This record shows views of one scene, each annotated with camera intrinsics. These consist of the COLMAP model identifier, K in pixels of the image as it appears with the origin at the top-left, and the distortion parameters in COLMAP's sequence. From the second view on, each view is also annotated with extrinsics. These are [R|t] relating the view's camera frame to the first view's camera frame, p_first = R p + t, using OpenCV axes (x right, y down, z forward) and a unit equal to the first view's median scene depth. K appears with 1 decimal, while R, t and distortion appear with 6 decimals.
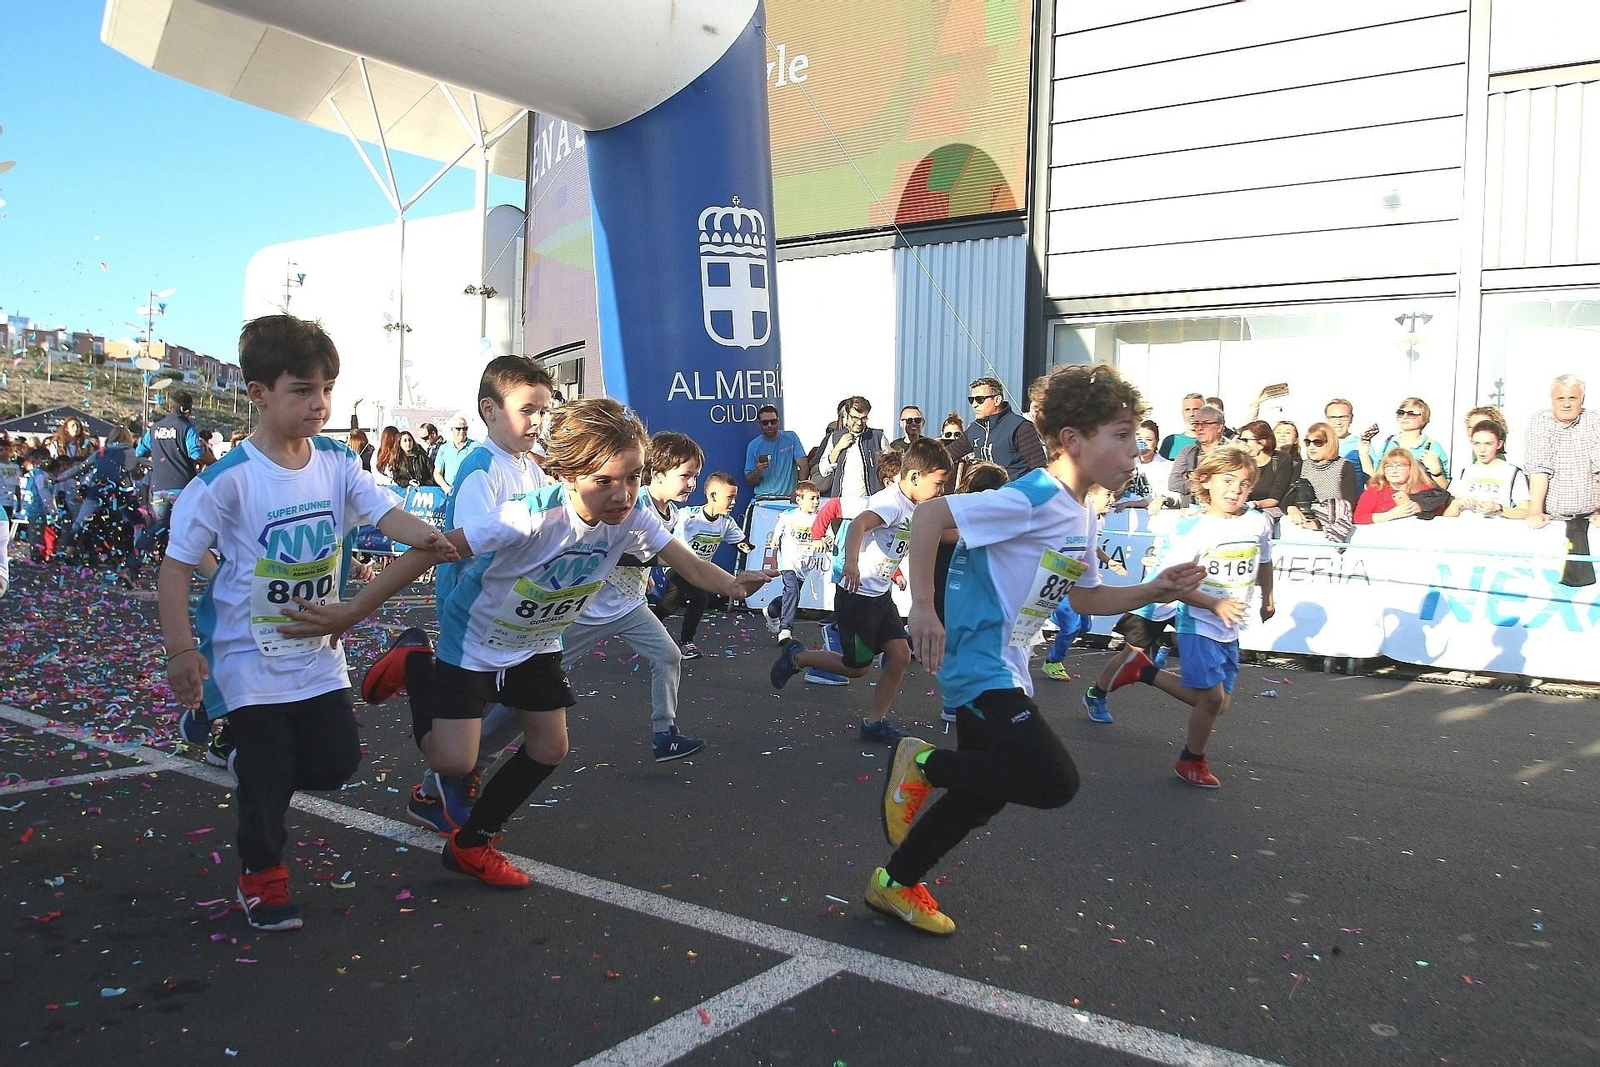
lens RADIAL K [[1220.4, 0, 769.2], [0, 1220.4, 545.5], [0, 0, 1]] dist [-0.038068, 0.002736]
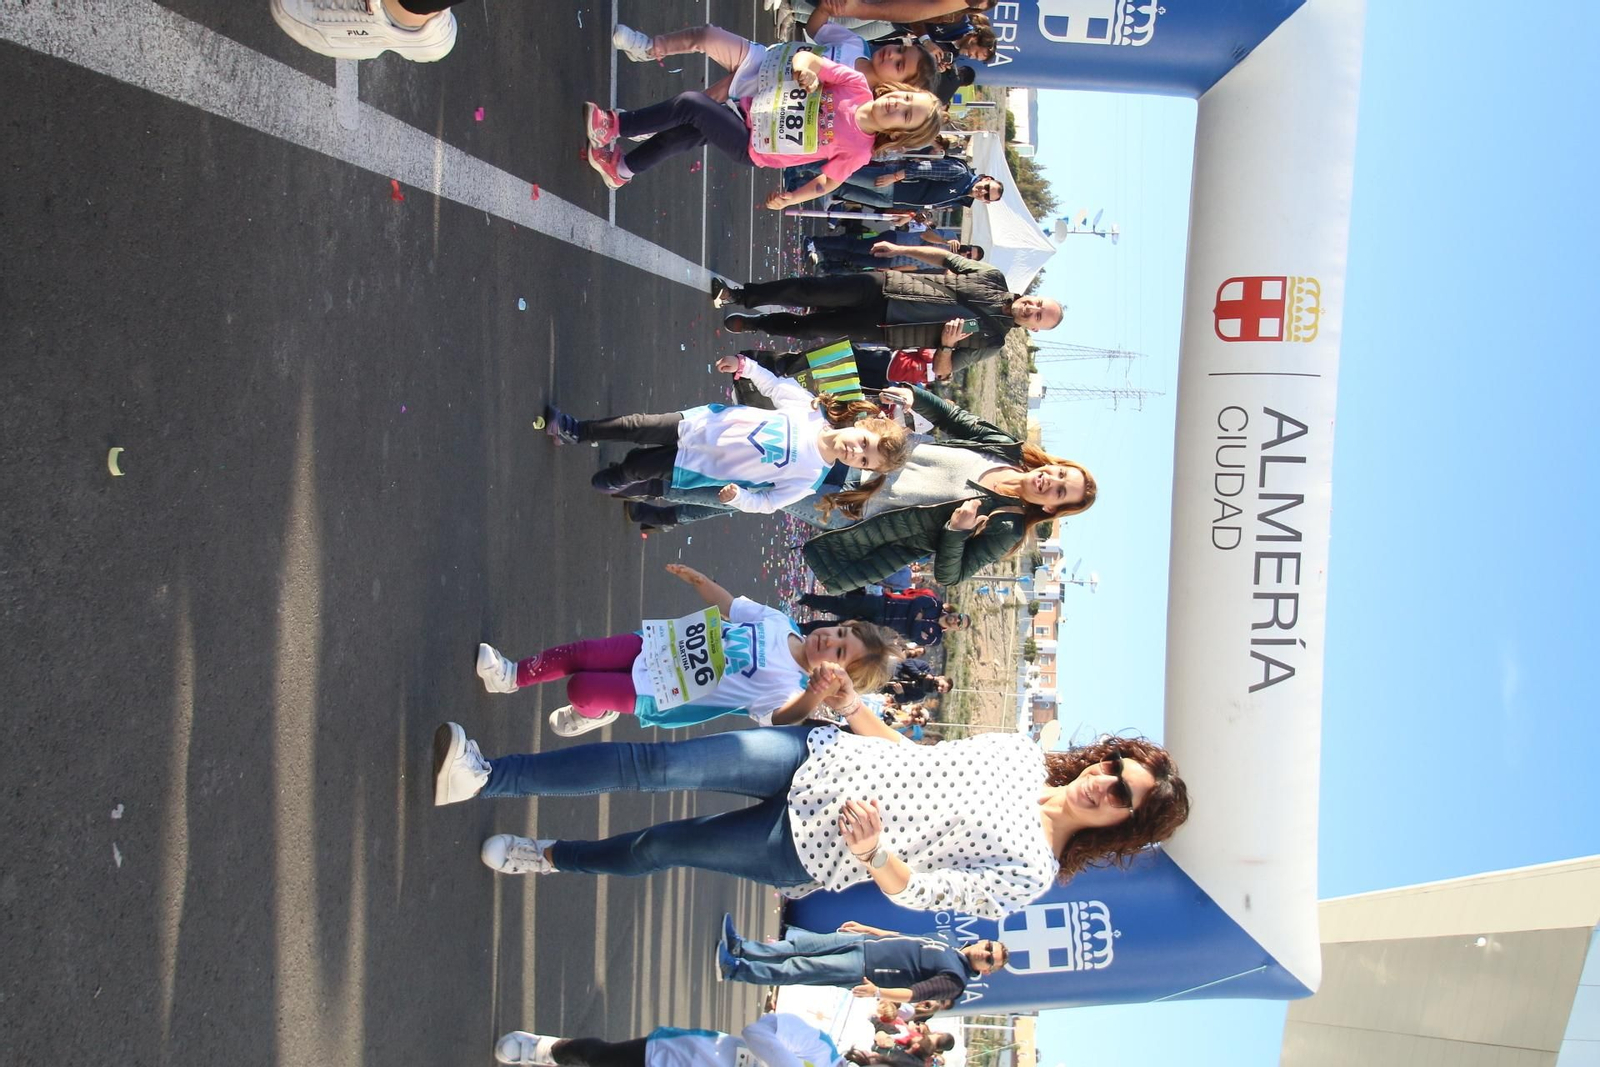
lens RADIAL K [[1523.8, 0, 797.7], [0, 1523.8, 546.1], [0, 0, 1]] dist [-0.066366, -0.013174]
pose [[-0.035220, 0.674421, -0.737506, 0.829586], [-0.999278, -0.034291, 0.016363, 0.025772], [-0.014254, 0.737550, 0.675142, -0.305718]]
